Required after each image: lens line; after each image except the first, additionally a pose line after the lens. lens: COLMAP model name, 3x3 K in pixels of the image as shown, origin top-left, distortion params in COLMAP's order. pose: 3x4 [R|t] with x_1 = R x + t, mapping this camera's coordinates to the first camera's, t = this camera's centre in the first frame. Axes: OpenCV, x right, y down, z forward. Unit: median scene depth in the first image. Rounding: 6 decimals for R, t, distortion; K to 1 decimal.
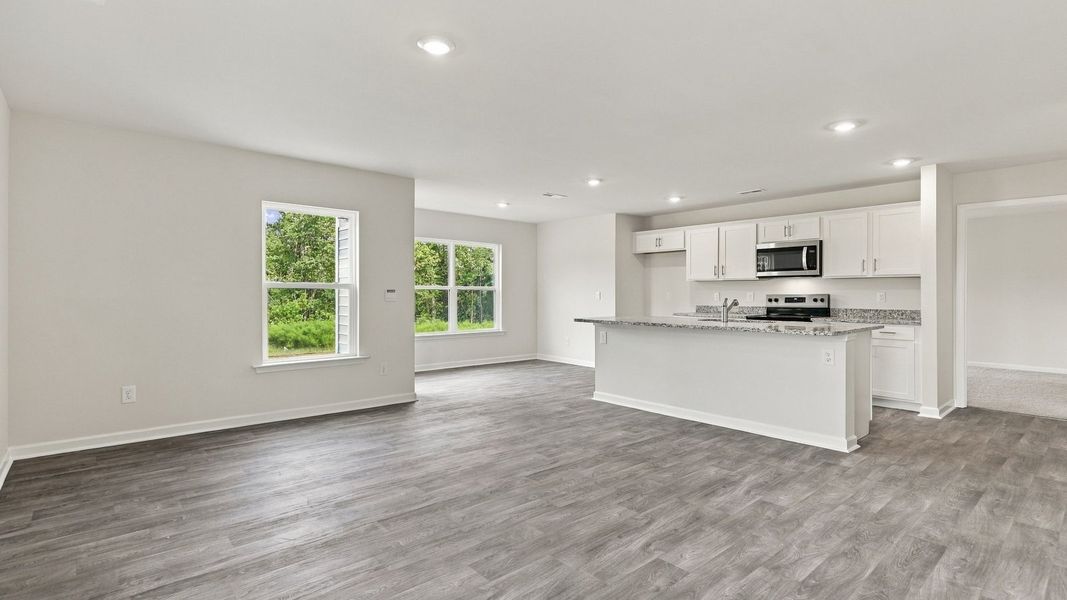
lens RADIAL K [[507.7, 0, 532.3], [0, 507.7, 299.3], [0, 0, 1]] dist [0.003453, 0.000400]
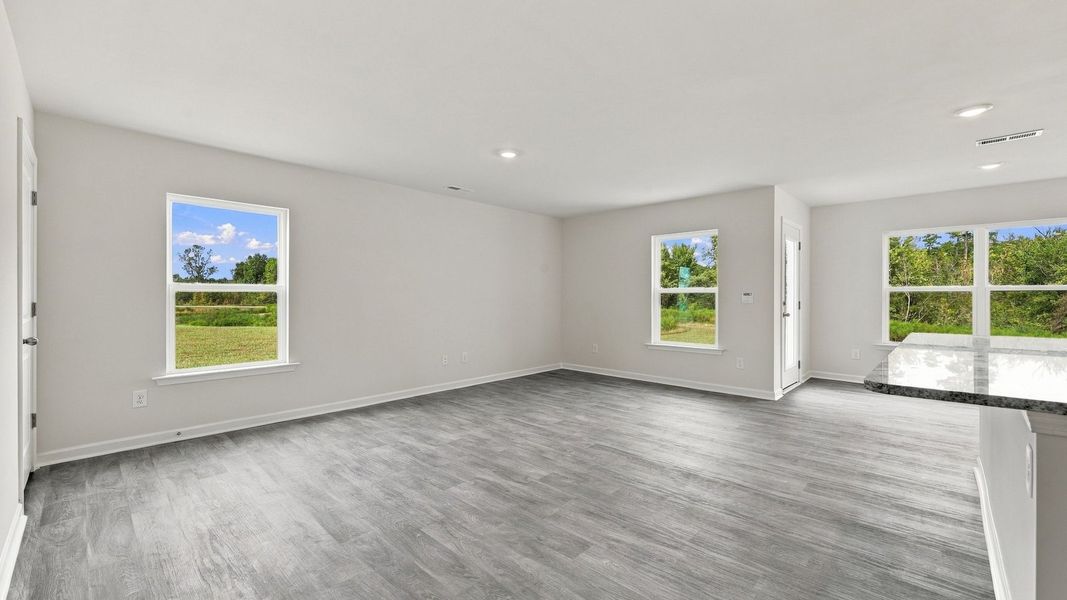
lens RADIAL K [[424.6, 0, 536.8], [0, 424.6, 299.5], [0, 0, 1]] dist [-0.000751, -0.000096]
pose [[0.094363, -0.001824, -0.995536, 0.518620], [-0.006775, 0.999974, -0.002475, -0.000904], [0.995515, 0.006979, 0.094348, 0.386618]]
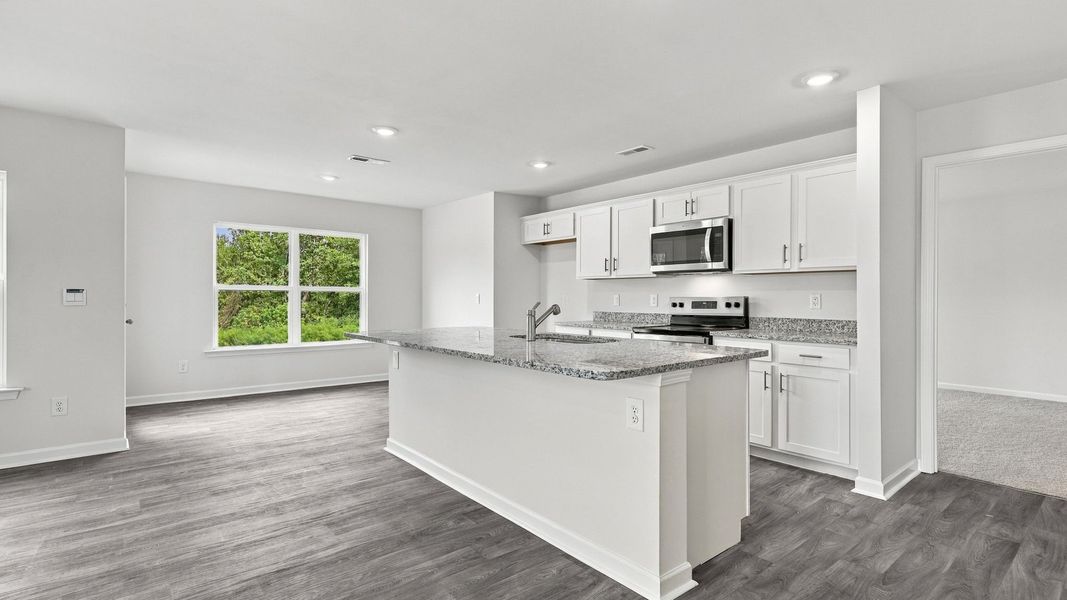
lens RADIAL K [[507.7, 0, 532.3], [0, 507.7, 299.3], [0, 0, 1]] dist [0.003453, 0.000400]
pose [[0.999658, 0.001302, -0.026111, 0.301481], [-0.001473, 0.999978, -0.006531, -0.001425], [0.026102, 0.006567, 0.999638, 0.288205]]
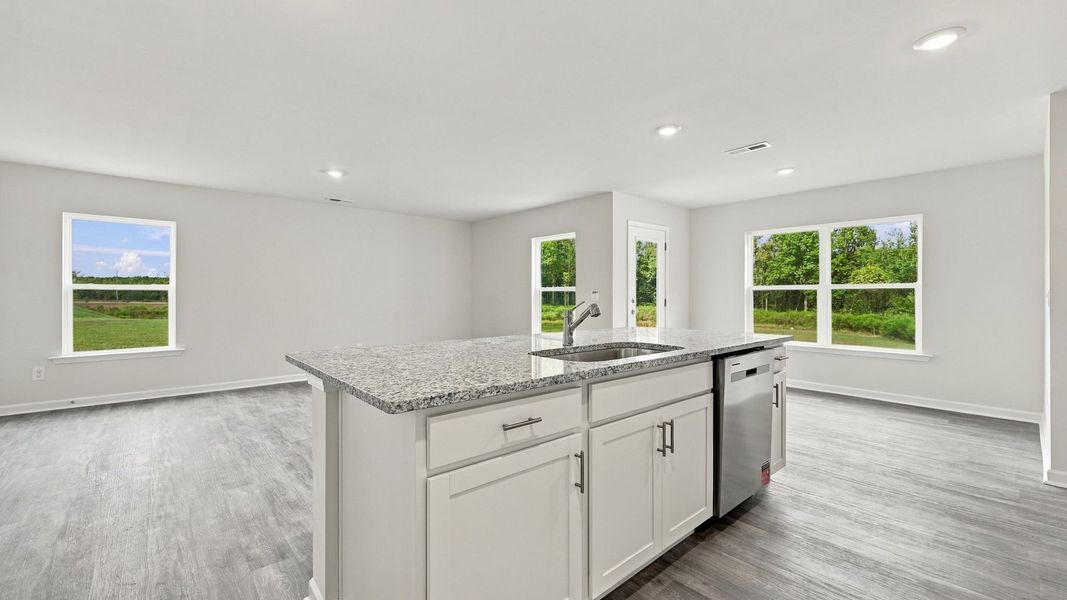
lens RADIAL K [[425.9, 0, 535.2], [0, 425.9, 296.9], [0, 0, 1]] dist [0.000272, 0.000125]
pose [[-0.001237, -0.001666, -0.999998, 0.625924], [-0.008438, 0.999963, -0.001656, -0.003913], [0.999964, 0.008436, -0.001251, 0.733723]]
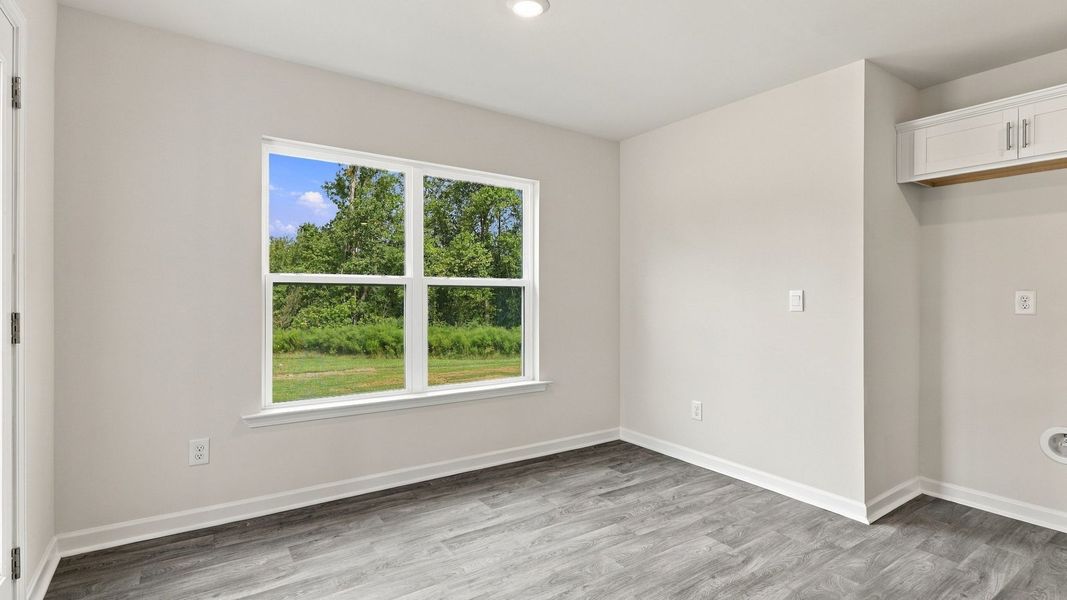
lens RADIAL K [[508.8, 0, 537.9], [0, 508.8, 297.2], [0, 0, 1]] dist [0.000772, 0.000270]
pose [[0.994130, -0.000040, -0.108189, -0.021986], [-0.000926, 0.999960, -0.008873, -0.007918], [0.108185, 0.008921, 0.994091, 0.789833]]
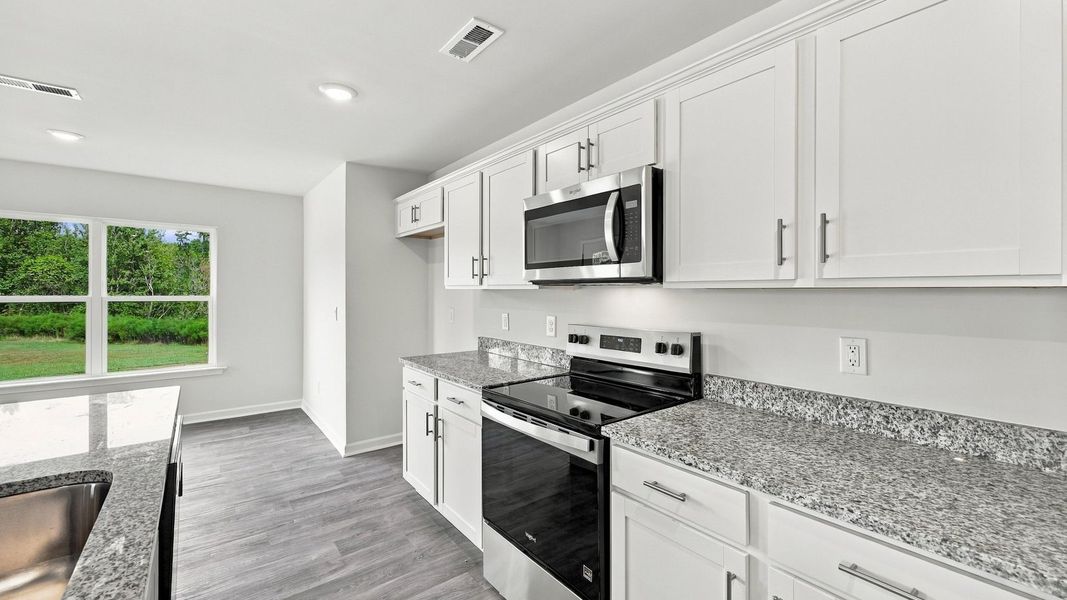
lens RADIAL K [[430.4, 0, 532.6], [0, 430.4, 292.0], [0, 0, 1]] dist [0.001160, 0.000123]
pose [[0.998467, -0.000811, -0.055344, 0.479722], [0.000327, 0.999961, -0.008770, -0.034588], [0.055349, 0.008739, 0.998429, 0.690045]]
